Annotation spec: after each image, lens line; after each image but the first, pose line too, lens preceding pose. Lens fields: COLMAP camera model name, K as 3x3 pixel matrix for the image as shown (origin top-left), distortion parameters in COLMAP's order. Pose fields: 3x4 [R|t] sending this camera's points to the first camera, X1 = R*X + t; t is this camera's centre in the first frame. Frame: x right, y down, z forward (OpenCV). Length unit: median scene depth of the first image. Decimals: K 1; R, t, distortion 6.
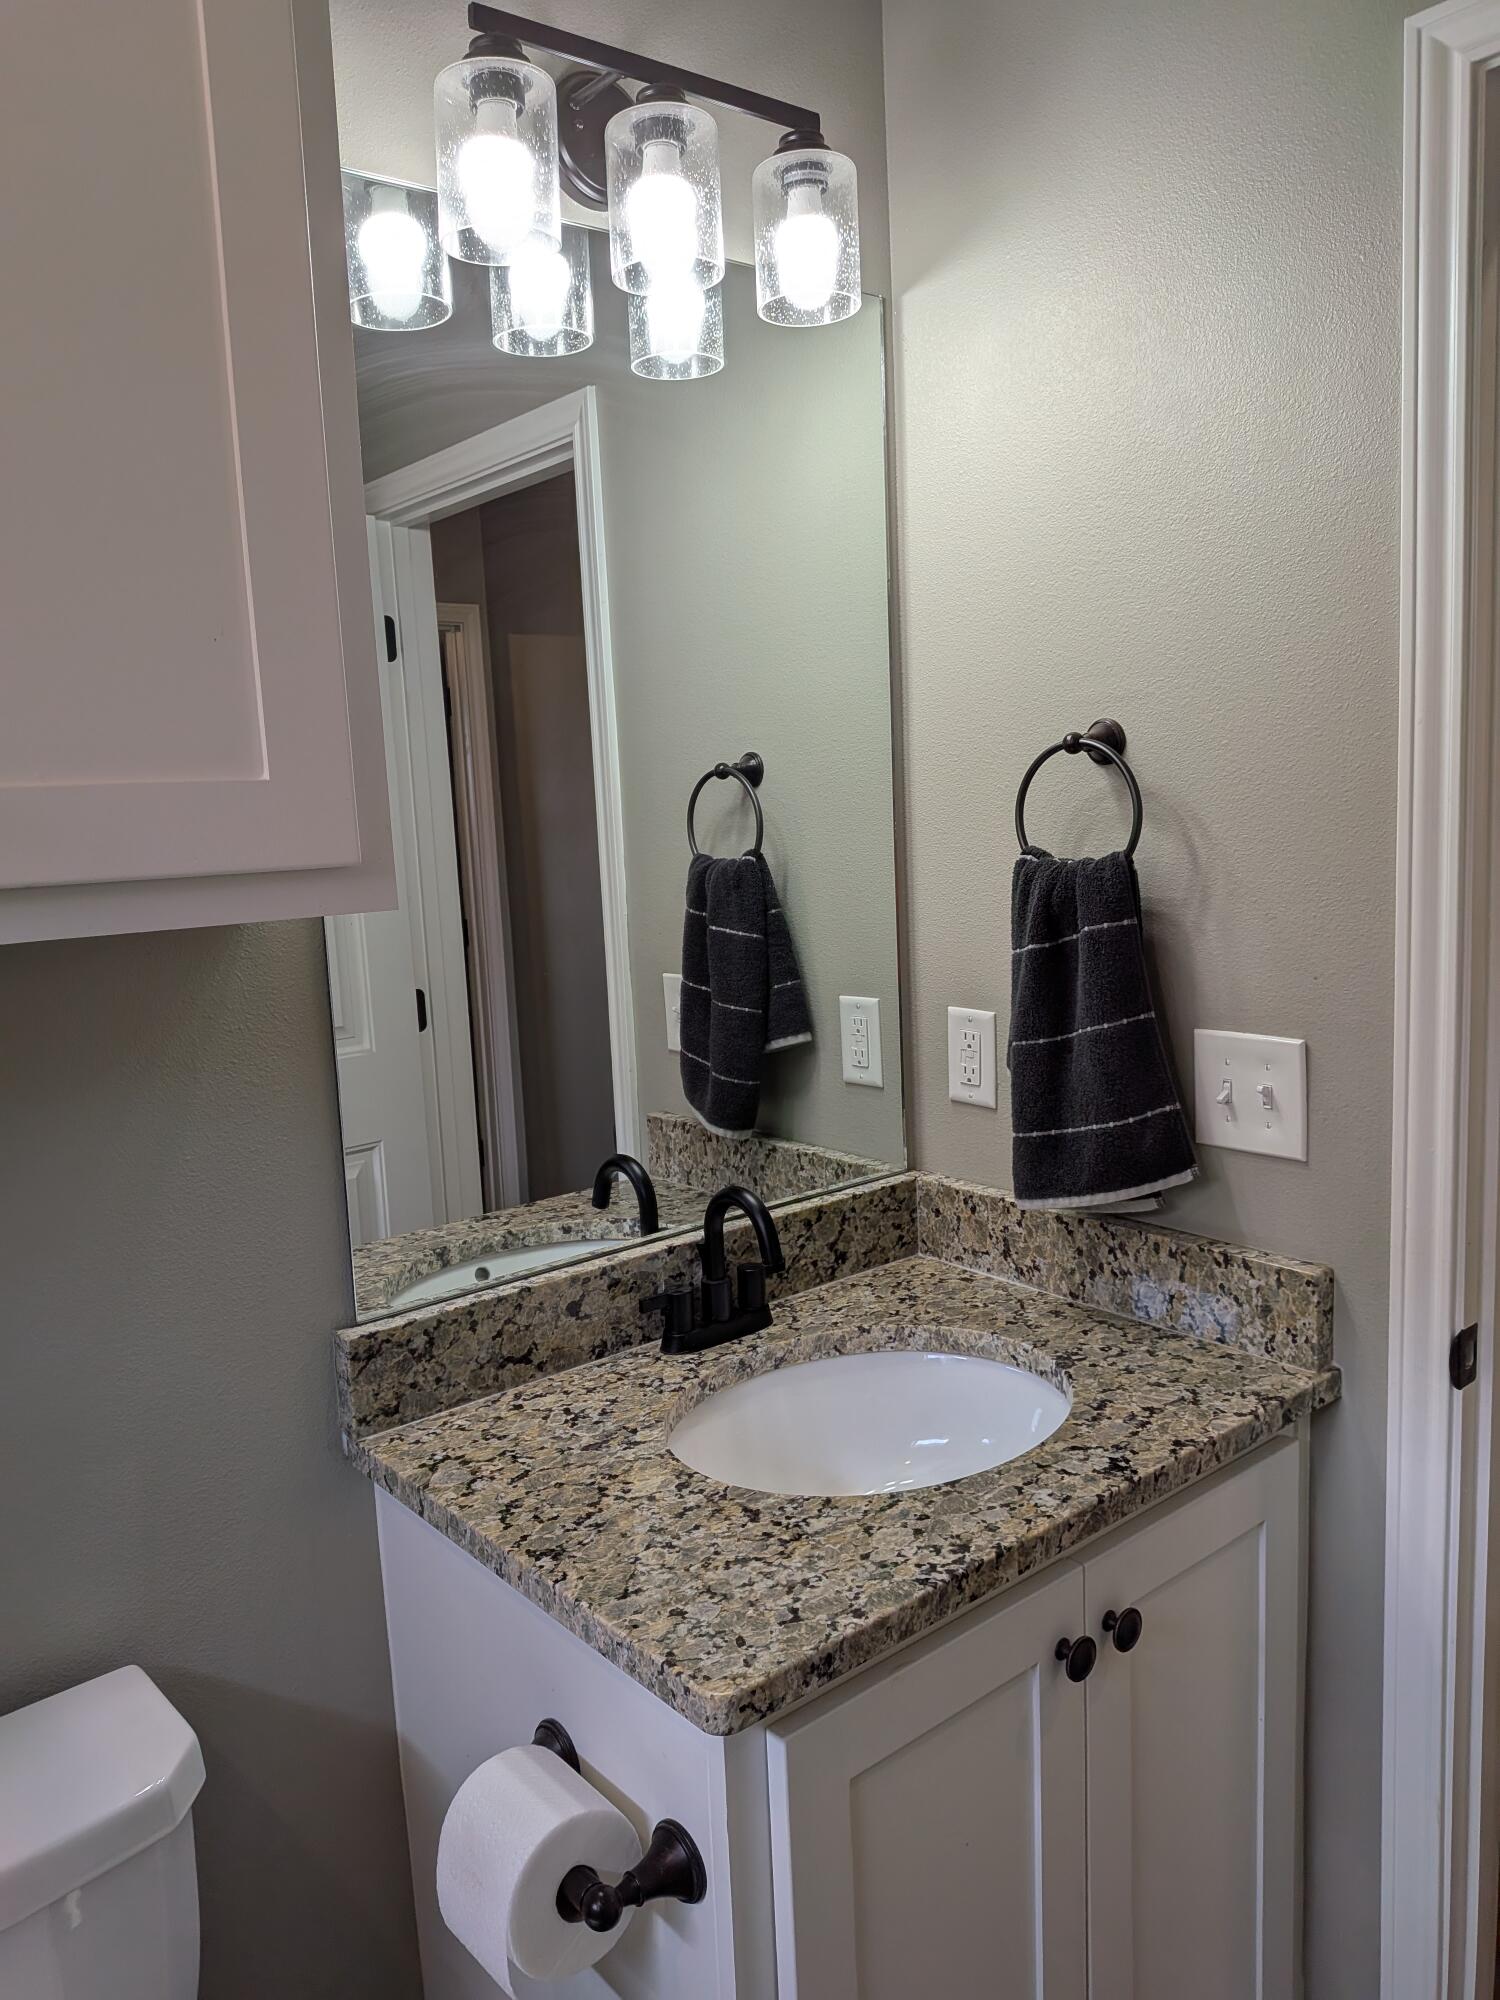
lens RADIAL K [[1455.7, 0, 750.0], [0, 1455.7, 1000.0], [0, 0, 1]] dist [0.099438, -0.196537]
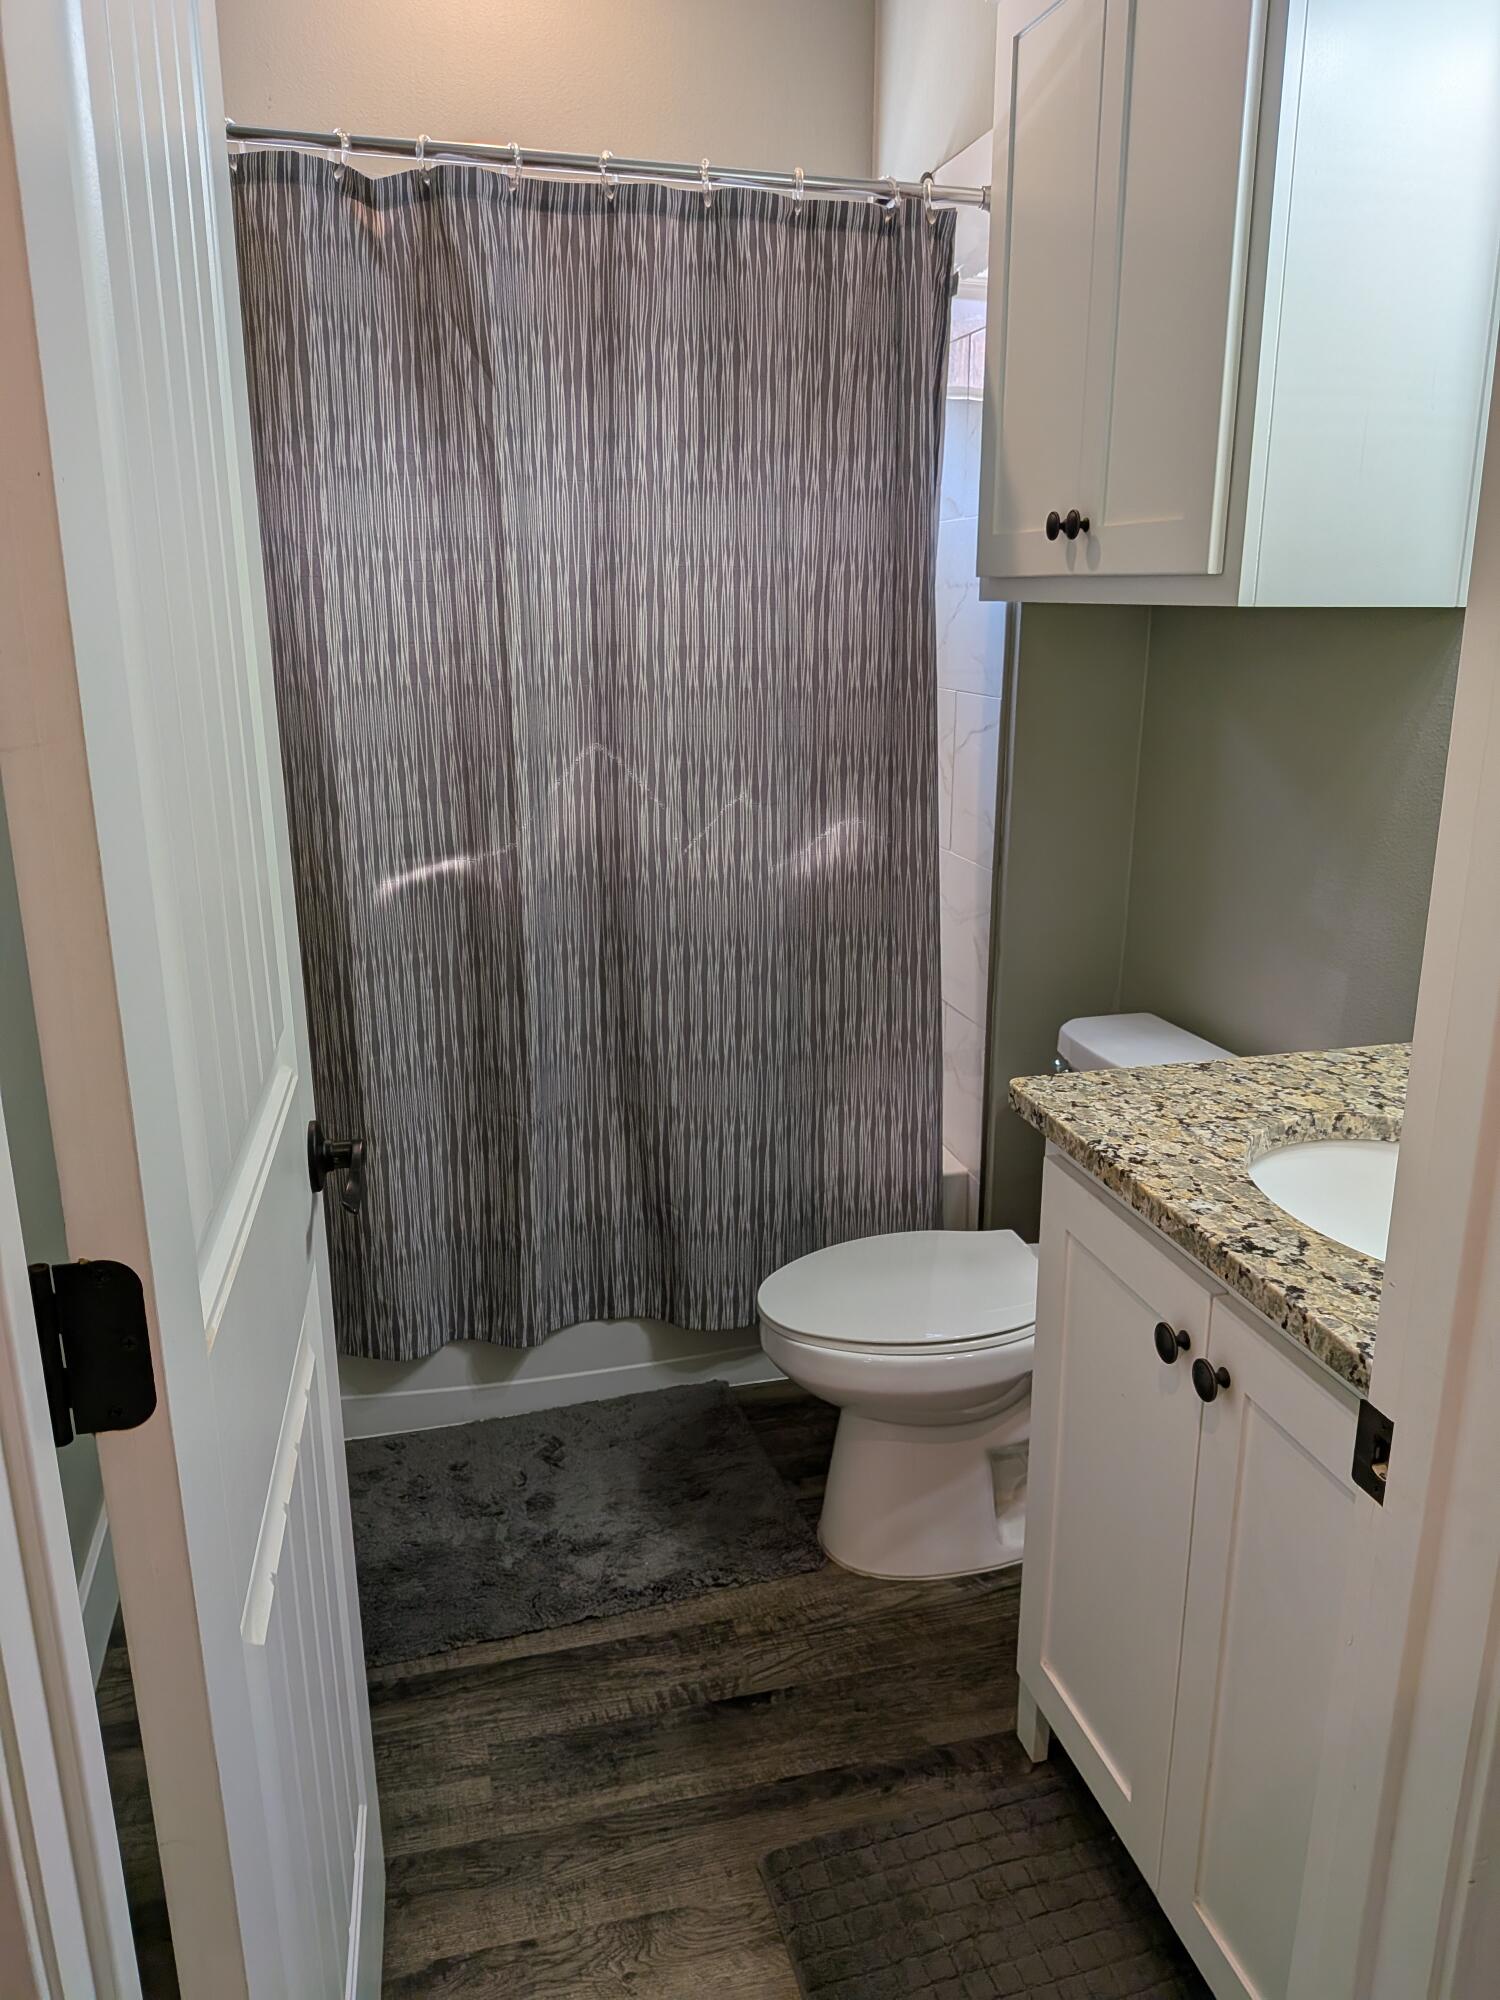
lens RADIAL K [[1455.7, 0, 750.0], [0, 1455.7, 1000.0], [0, 0, 1]] dist [0.099438, -0.196537]
pose [[-0.427300, 0.287490, -0.857184, 1.237210], [-0.111718, 0.924042, 0.365604, -0.166262], [0.897181, 0.251985, -0.362725, 1.051247]]
